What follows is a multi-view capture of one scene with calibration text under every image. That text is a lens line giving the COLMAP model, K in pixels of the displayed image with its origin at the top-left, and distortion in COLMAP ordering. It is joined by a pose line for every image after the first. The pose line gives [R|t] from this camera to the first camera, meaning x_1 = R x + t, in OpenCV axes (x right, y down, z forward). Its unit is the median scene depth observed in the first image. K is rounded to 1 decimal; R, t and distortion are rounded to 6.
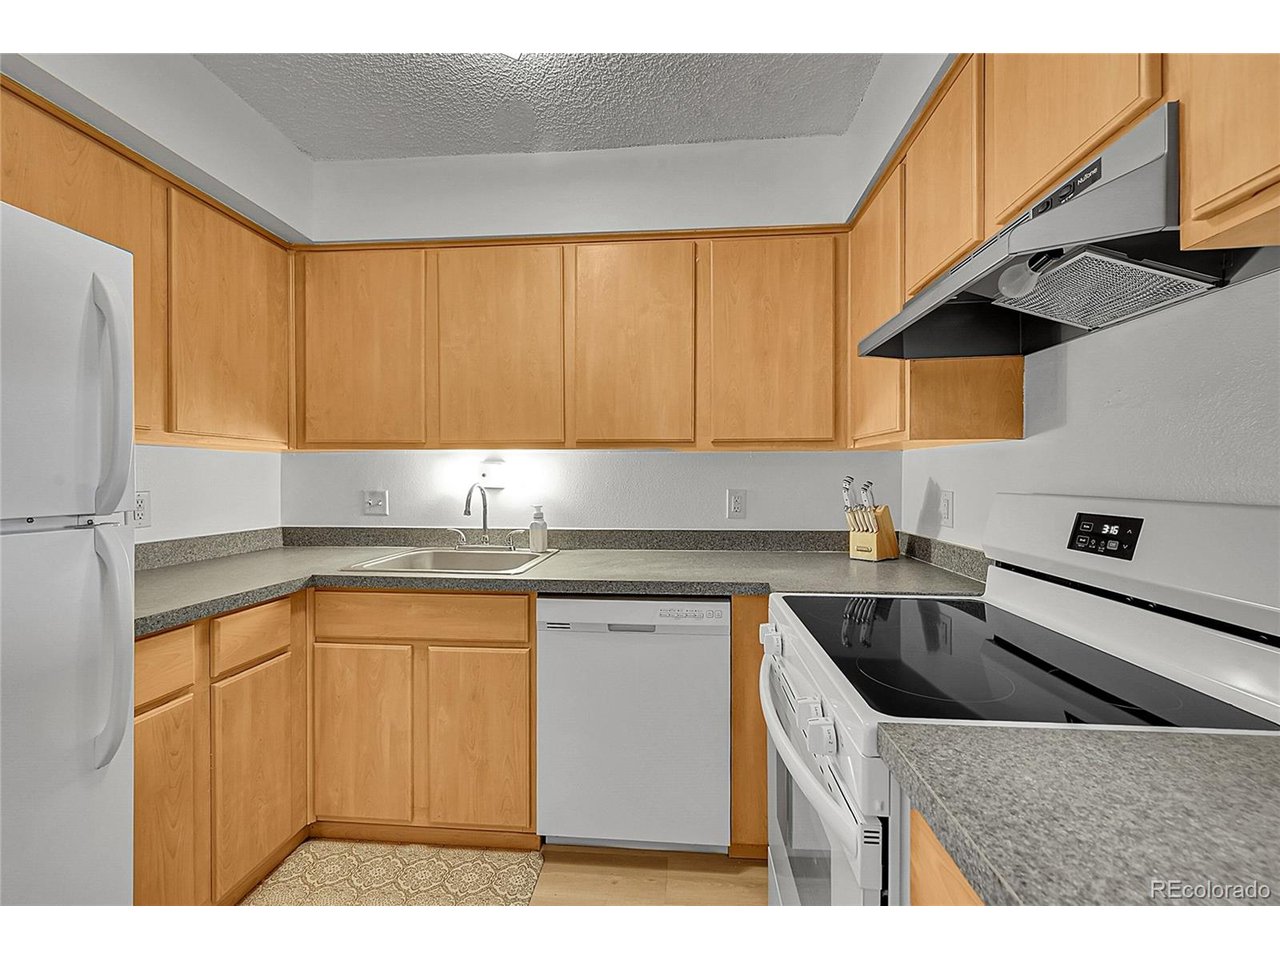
lens RADIAL K [[522.7, 0, 640.0], [0, 522.7, 480.0], [0, 0, 1]] dist [-0.001494, -0.000087]
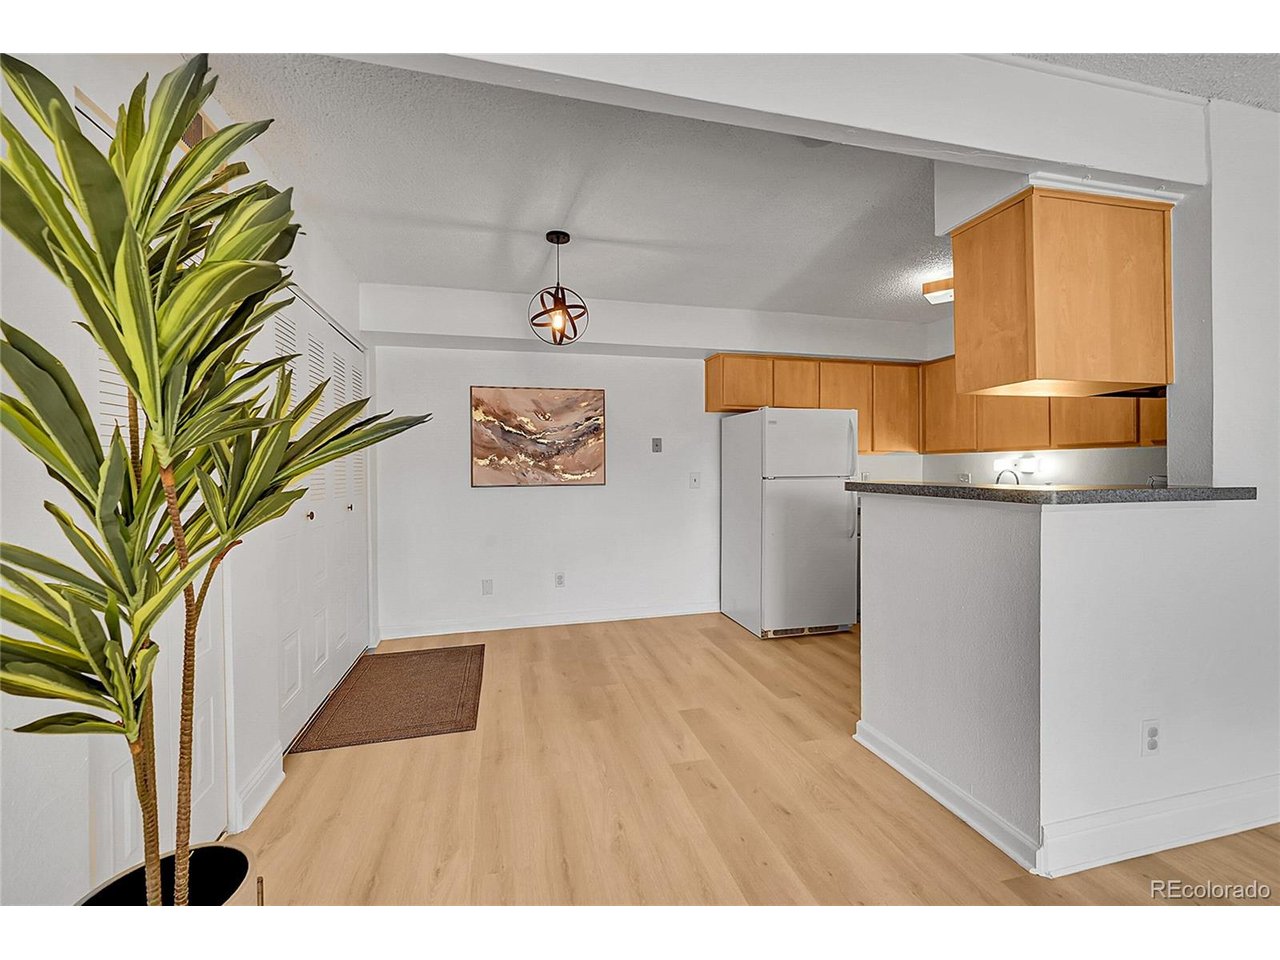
lens RADIAL K [[510.0, 0, 640.3], [0, 510.0, 476.0], [0, 0, 1]] dist [-0.000667, -0.000138]
pose [[0.336903, 0.009954, -0.941487, 1.066280], [-0.001717, 0.999949, 0.009957, 0.014917], [0.941538, -0.001738, 0.336902, -0.933194]]
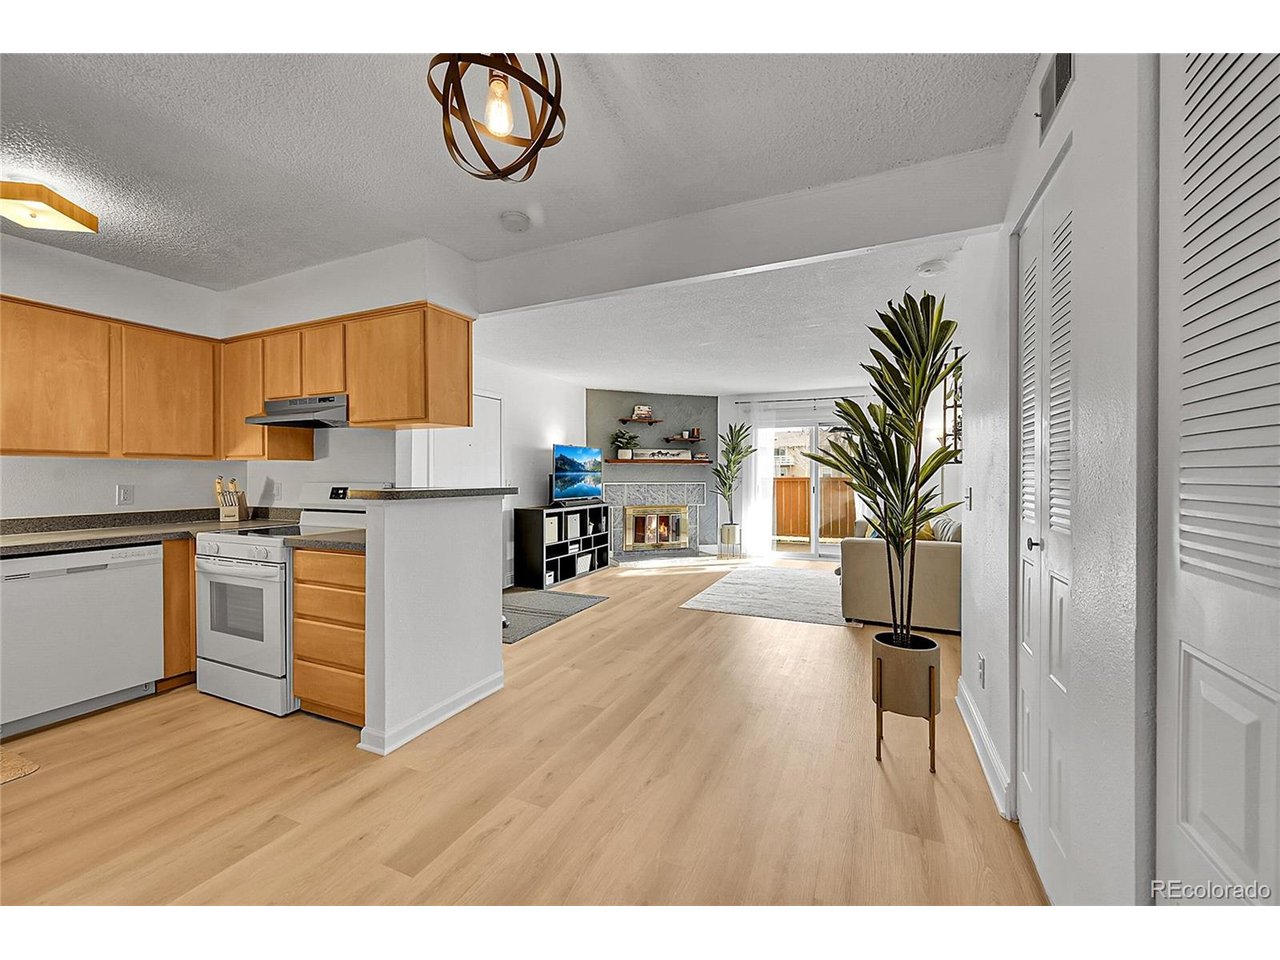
lens RADIAL K [[510.0, 0, 640.3], [0, 510.0, 476.0], [0, 0, 1]] dist [-0.000667, -0.000138]
pose [[0.342335, -0.003626, 0.939571, -0.795131], [0.010765, 0.999942, -0.000064, 0.010374], [-0.939516, 0.010137, 0.342354, -1.013054]]
